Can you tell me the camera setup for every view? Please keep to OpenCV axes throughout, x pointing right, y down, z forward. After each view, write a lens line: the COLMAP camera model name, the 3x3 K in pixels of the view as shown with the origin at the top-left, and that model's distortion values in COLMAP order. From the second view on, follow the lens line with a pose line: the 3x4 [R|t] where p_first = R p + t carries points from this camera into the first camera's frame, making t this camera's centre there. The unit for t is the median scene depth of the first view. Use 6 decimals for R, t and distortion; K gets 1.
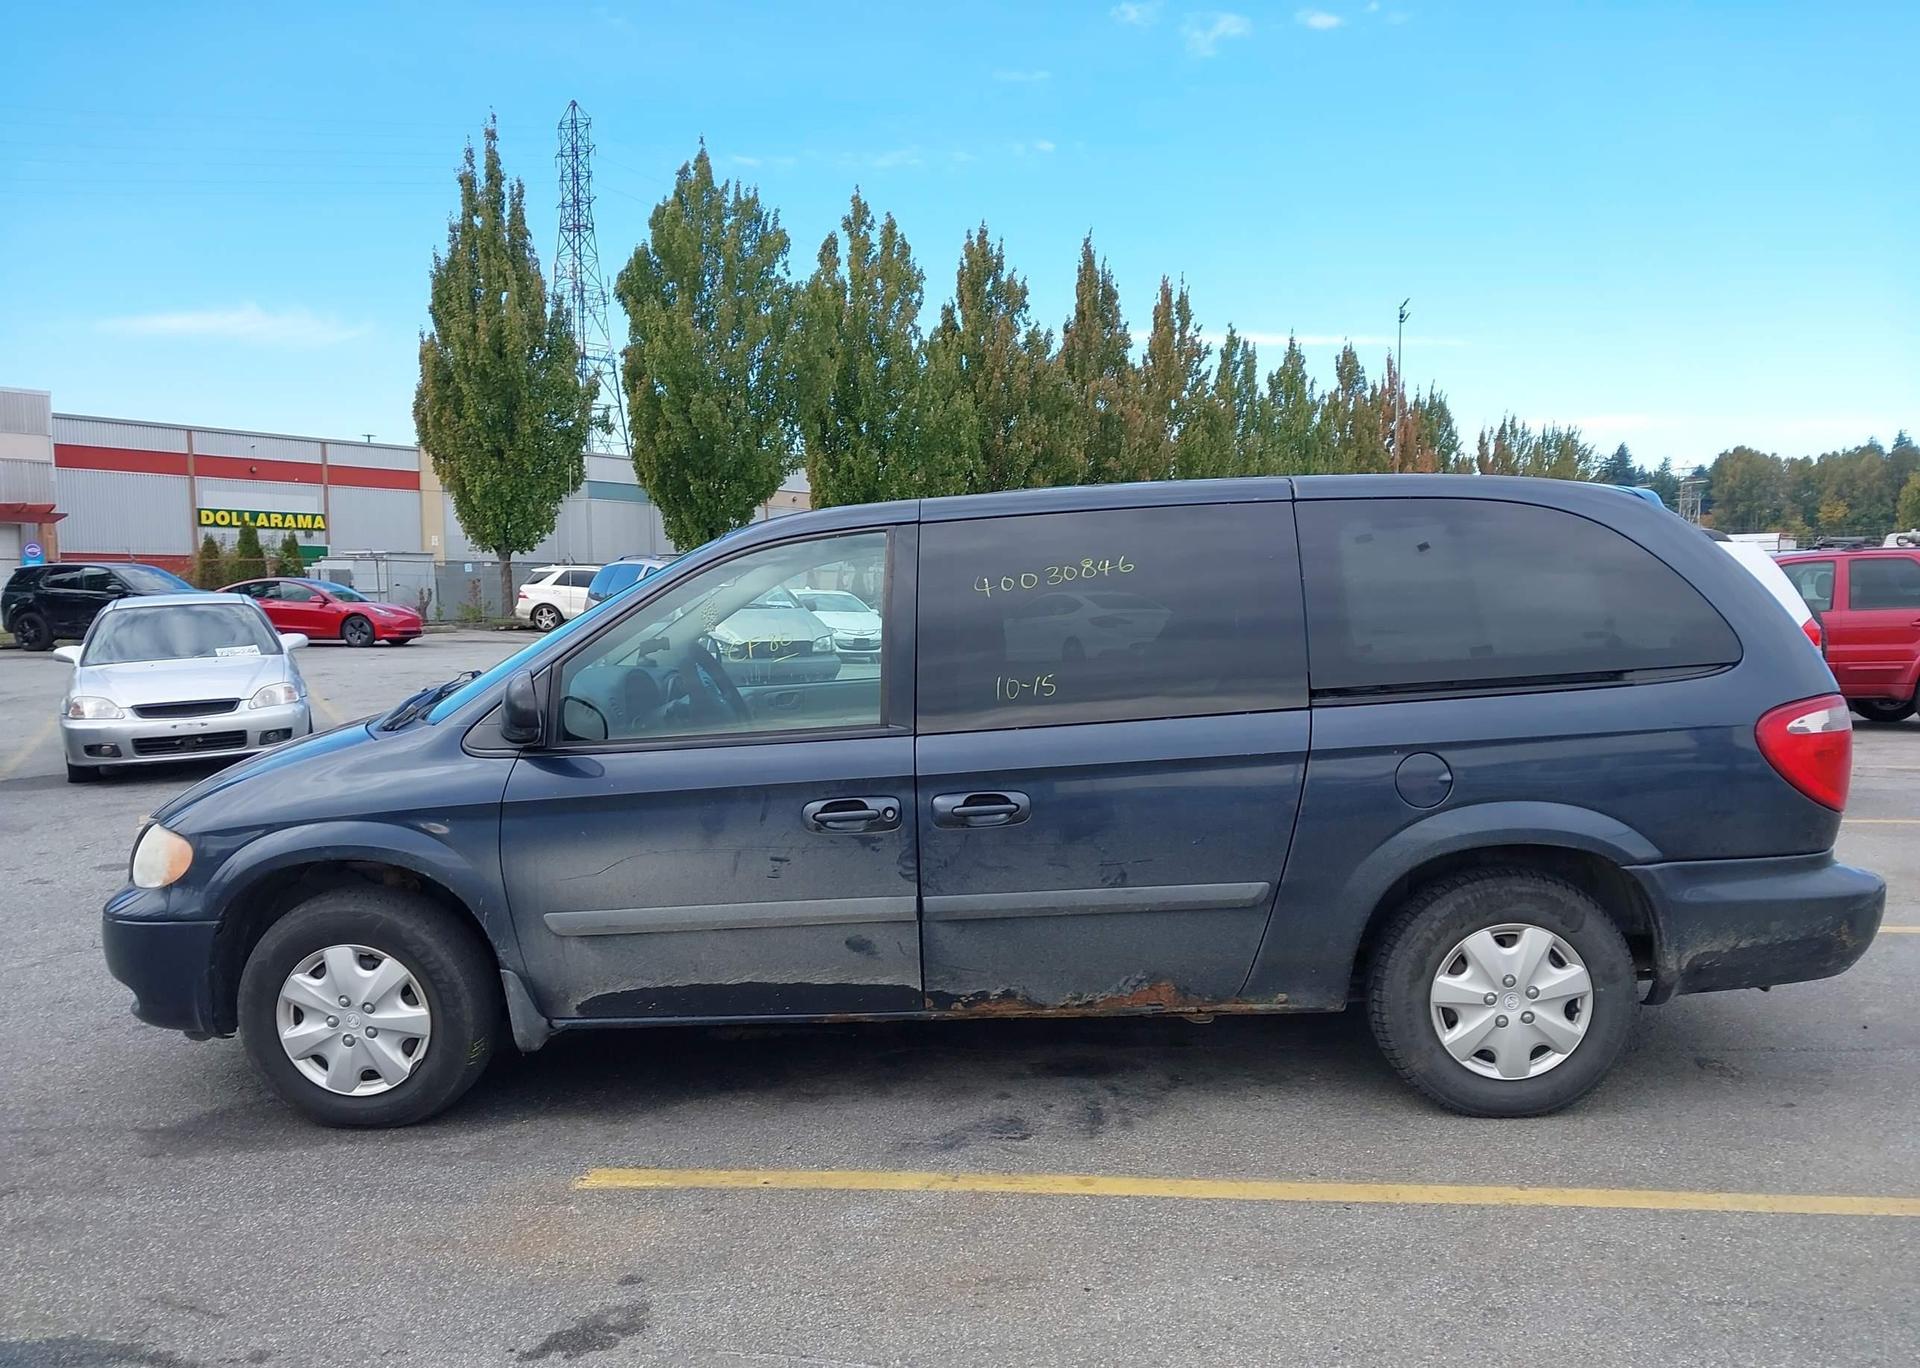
lens RADIAL K [[1525.5, 0, 918.1], [0, 1525.5, 651.2], [0, 0, 1]] dist [0.093772, -0.237852]
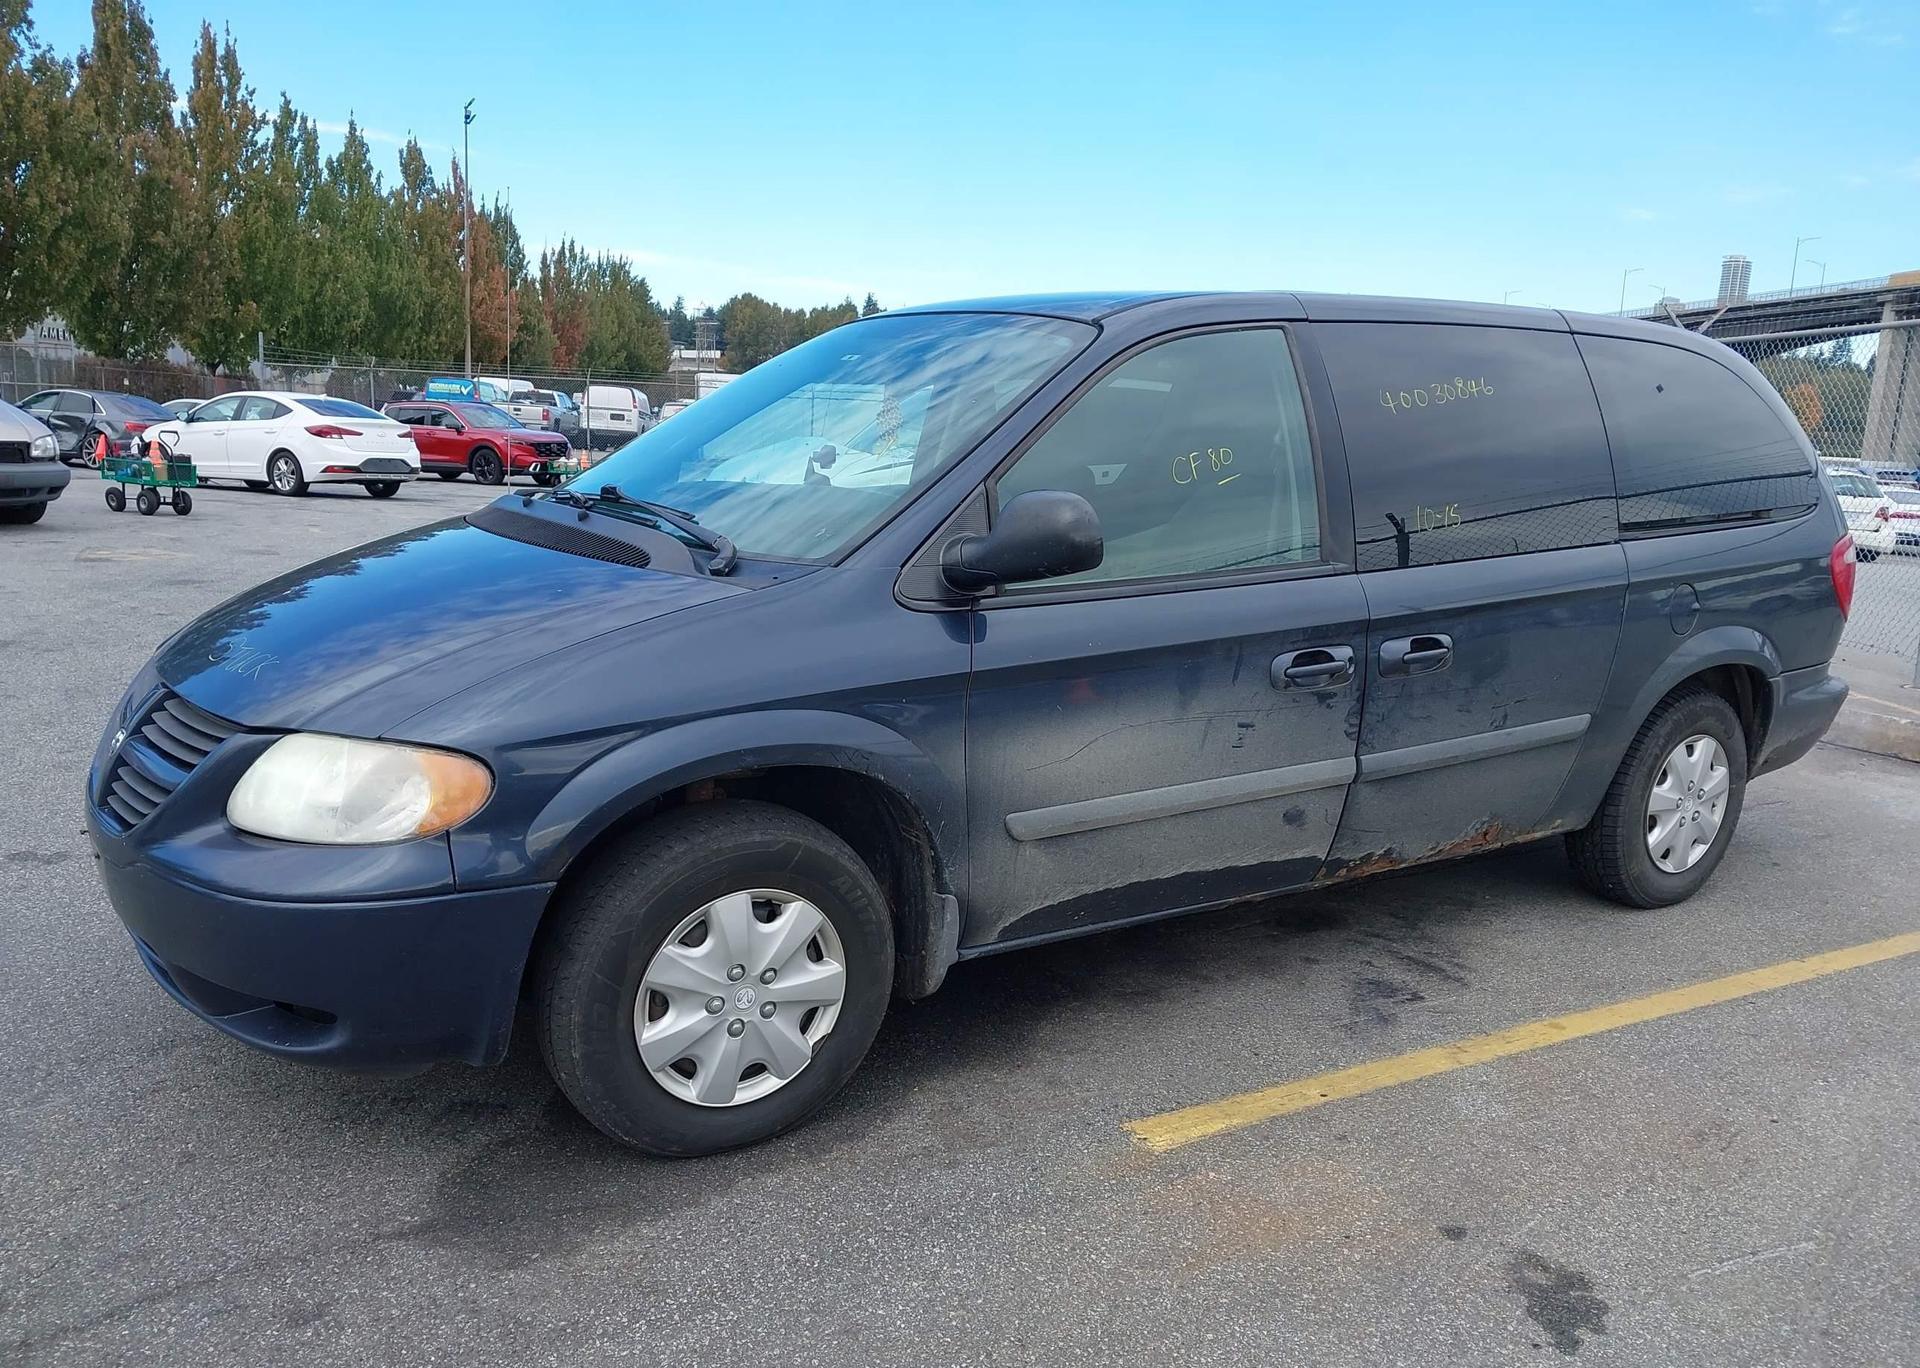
lens RADIAL K [[1543.9, 0, 932.7], [0, 1543.9, 681.0], [0, 0, 1]] dist [0.058615, -0.073103]
pose [[0.801066, -0.051225, 0.596381, -0.699789], [-0.027965, 0.992041, 0.122772, 0.013259], [-0.597923, -0.115027, 0.793257, 0.418509]]
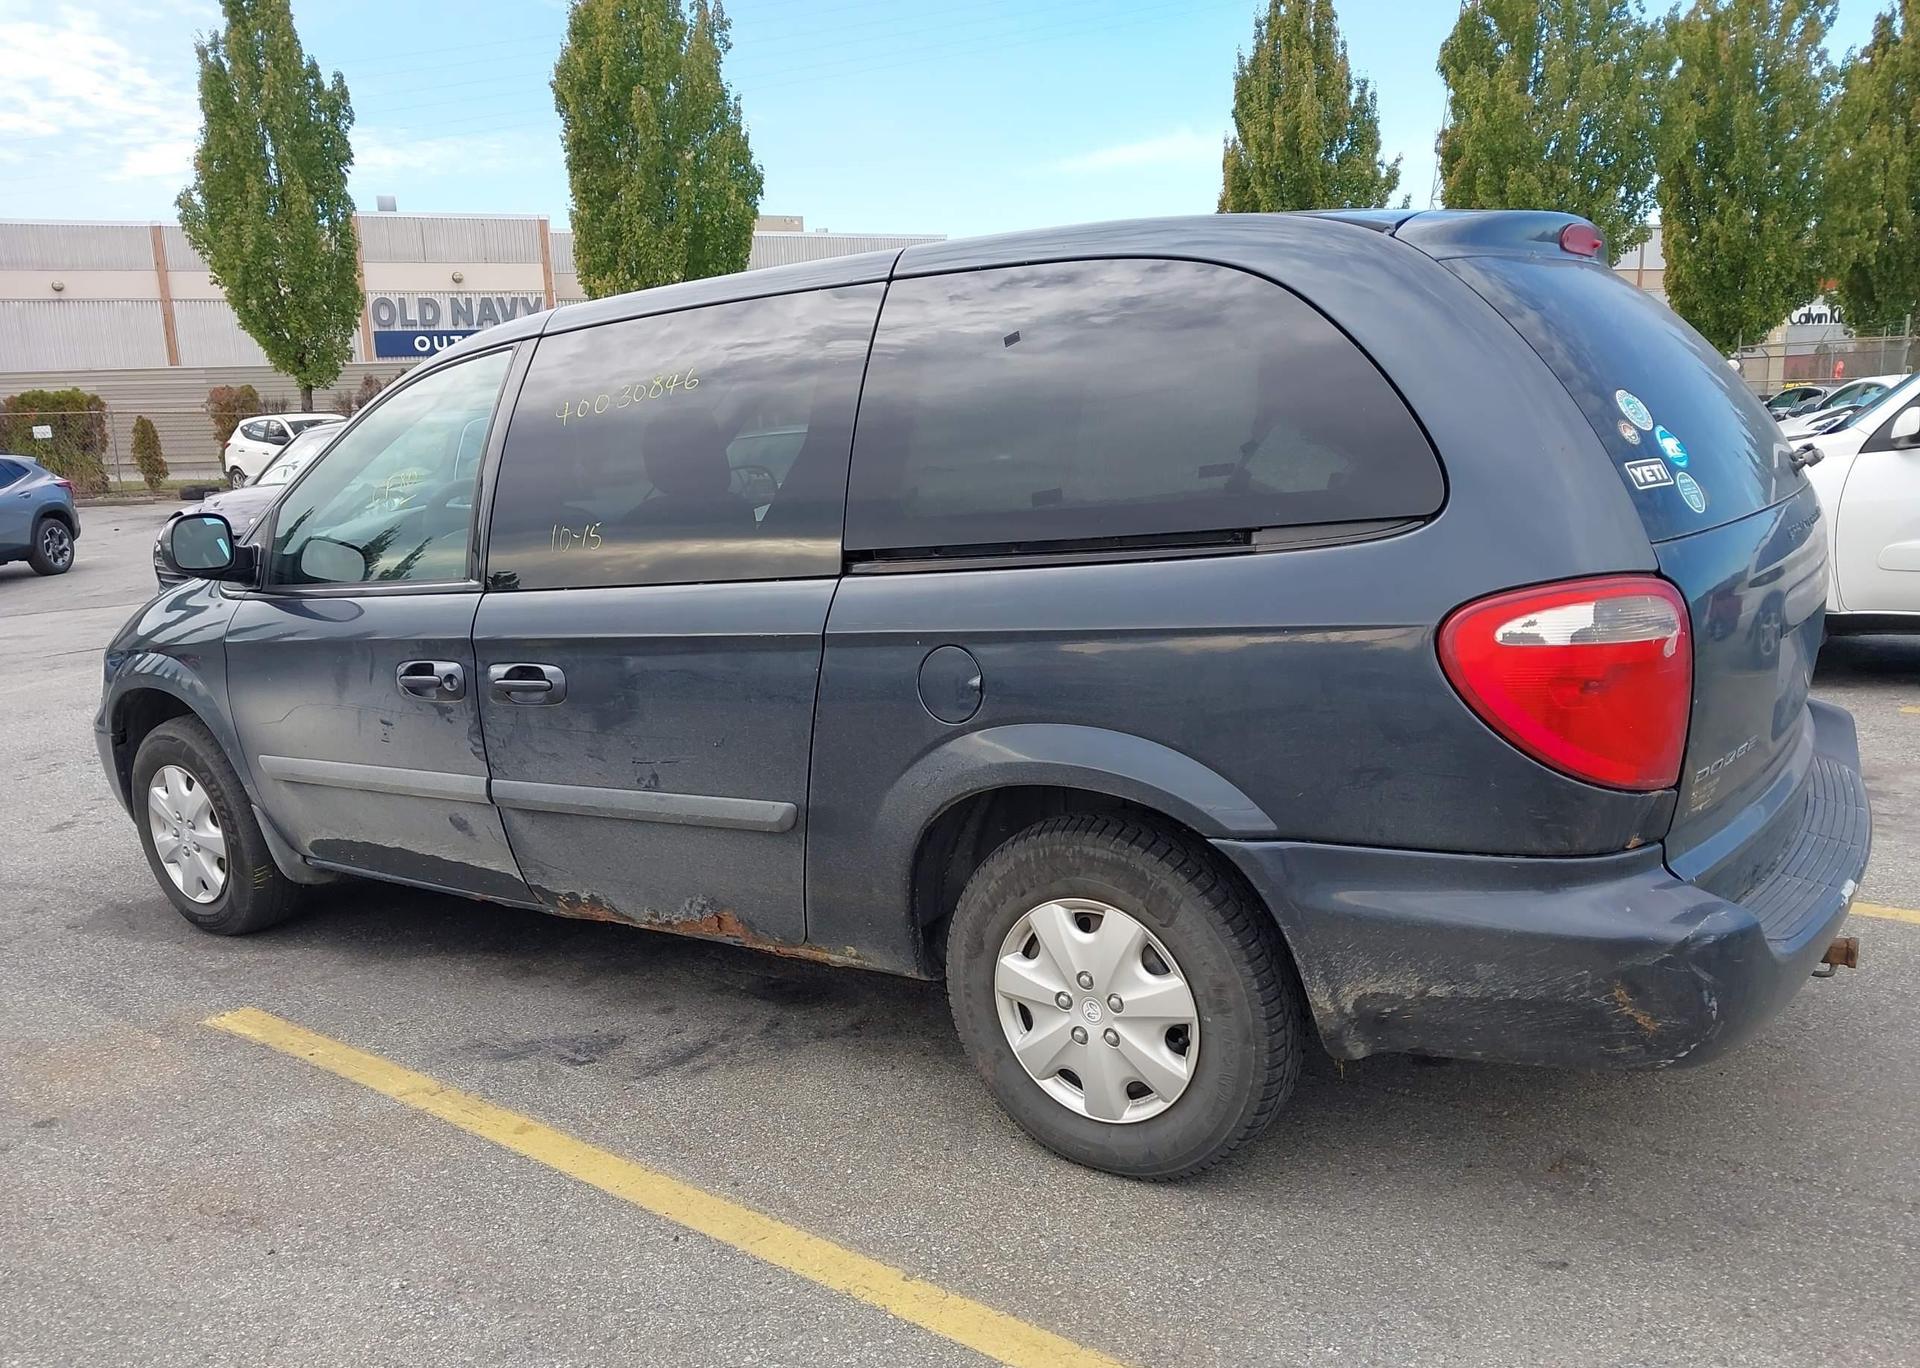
lens RADIAL K [[1488.8, 0, 1003.3], [0, 1488.8, 678.5], [0, 0, 1]] dist [0.052822, -0.005956]
pose [[0.856837, 0.065355, -0.511429, 0.652547], [0.010856, 0.989427, 0.144626, -0.014826], [0.515473, -0.129473, 0.847068, 0.415294]]
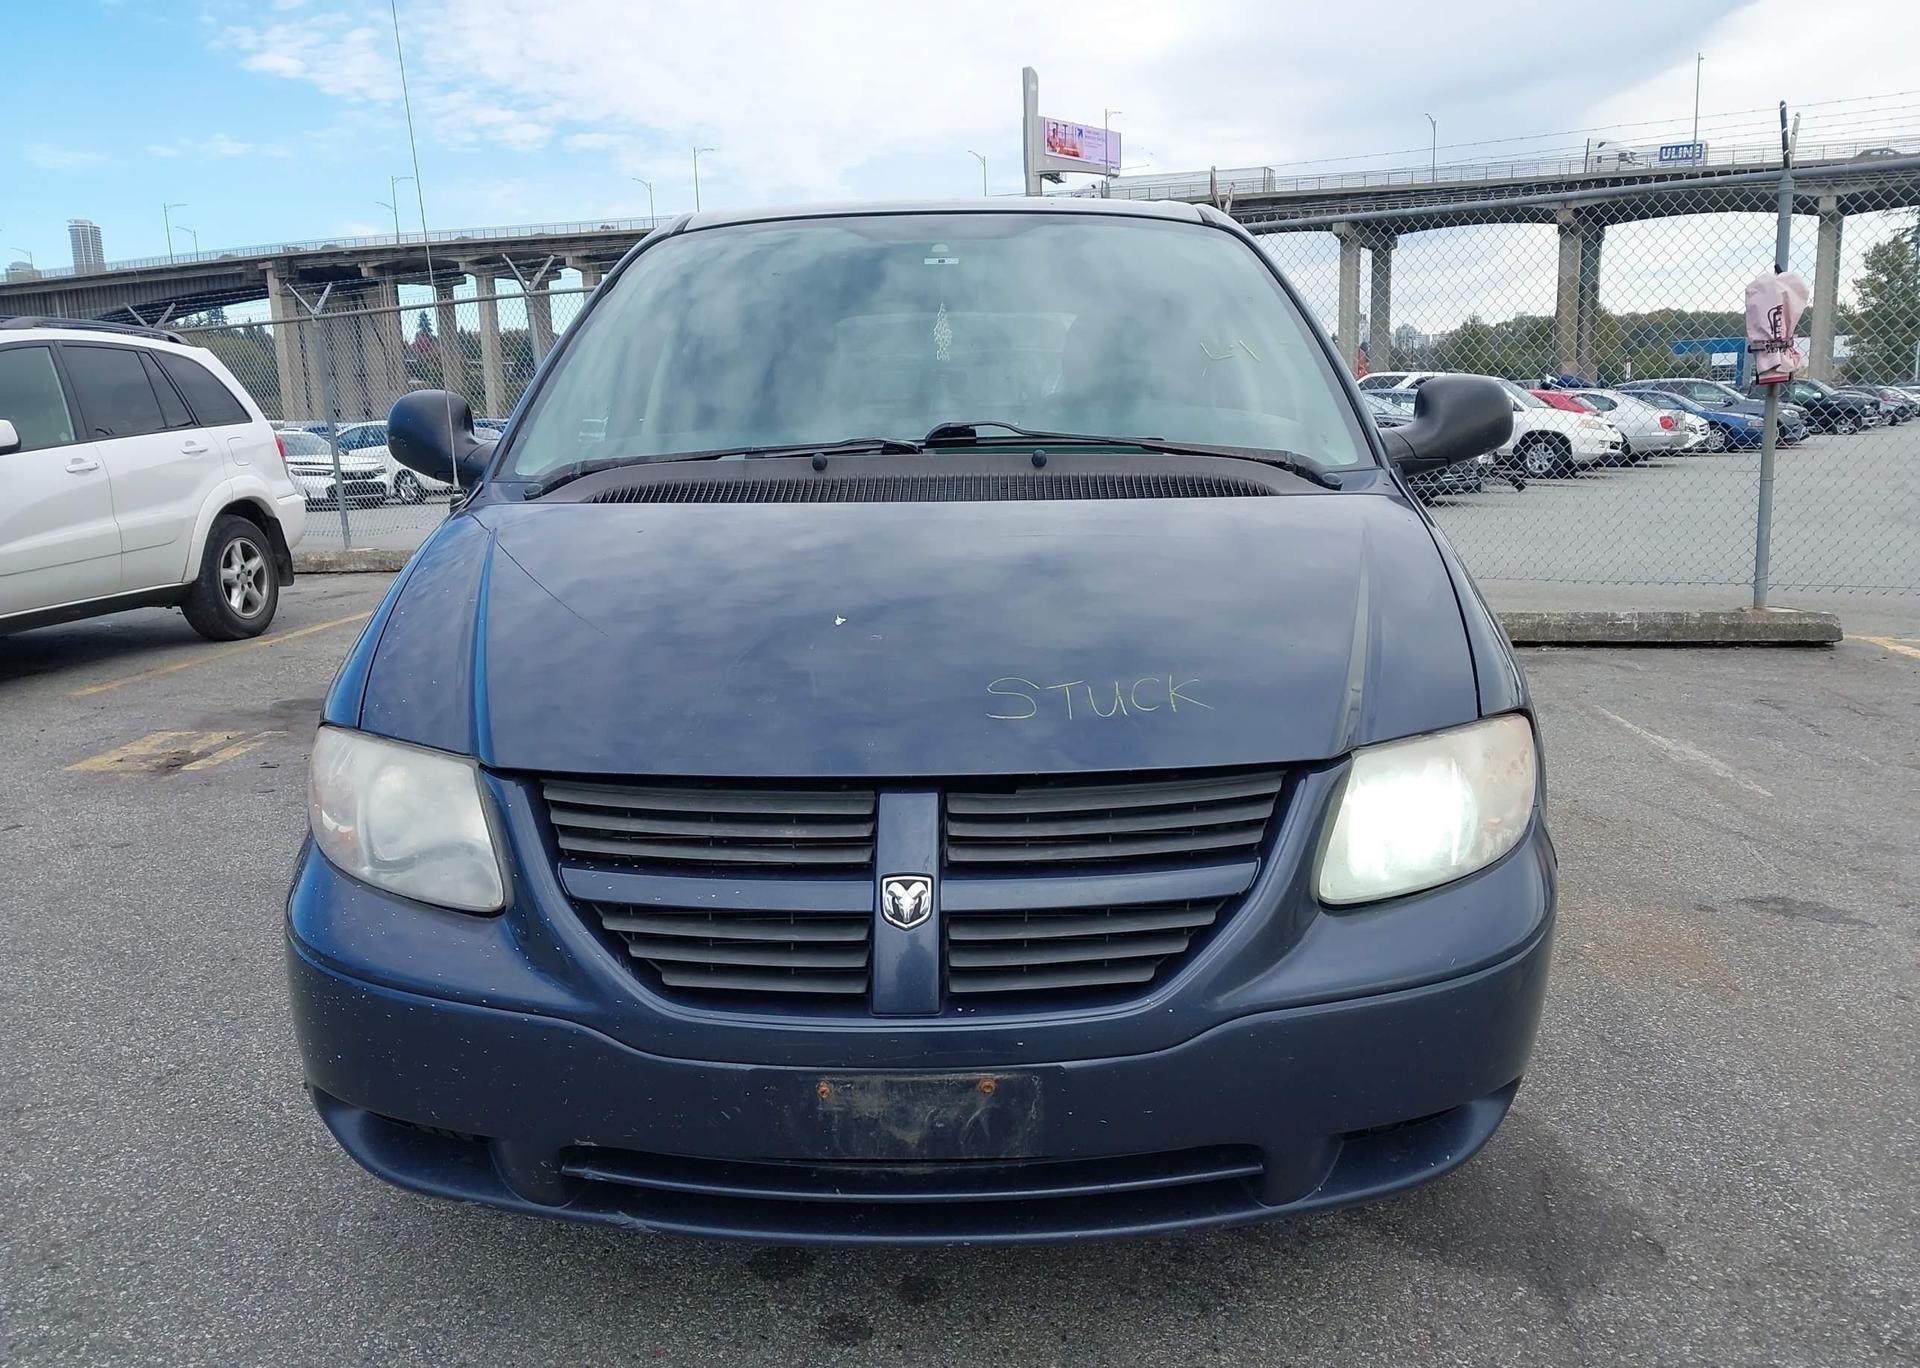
lens RADIAL K [[1555.2, 0, 960.0], [0, 1555.2, 684.0], [0, 0, 1]] dist [0.075436, -0.097713]
pose [[-0.056623, -0.159870, 0.985513, -0.980607], [0.073710, 0.983733, 0.163816, 0.015668], [-0.995671, 0.081917, -0.043918, 1.231638]]
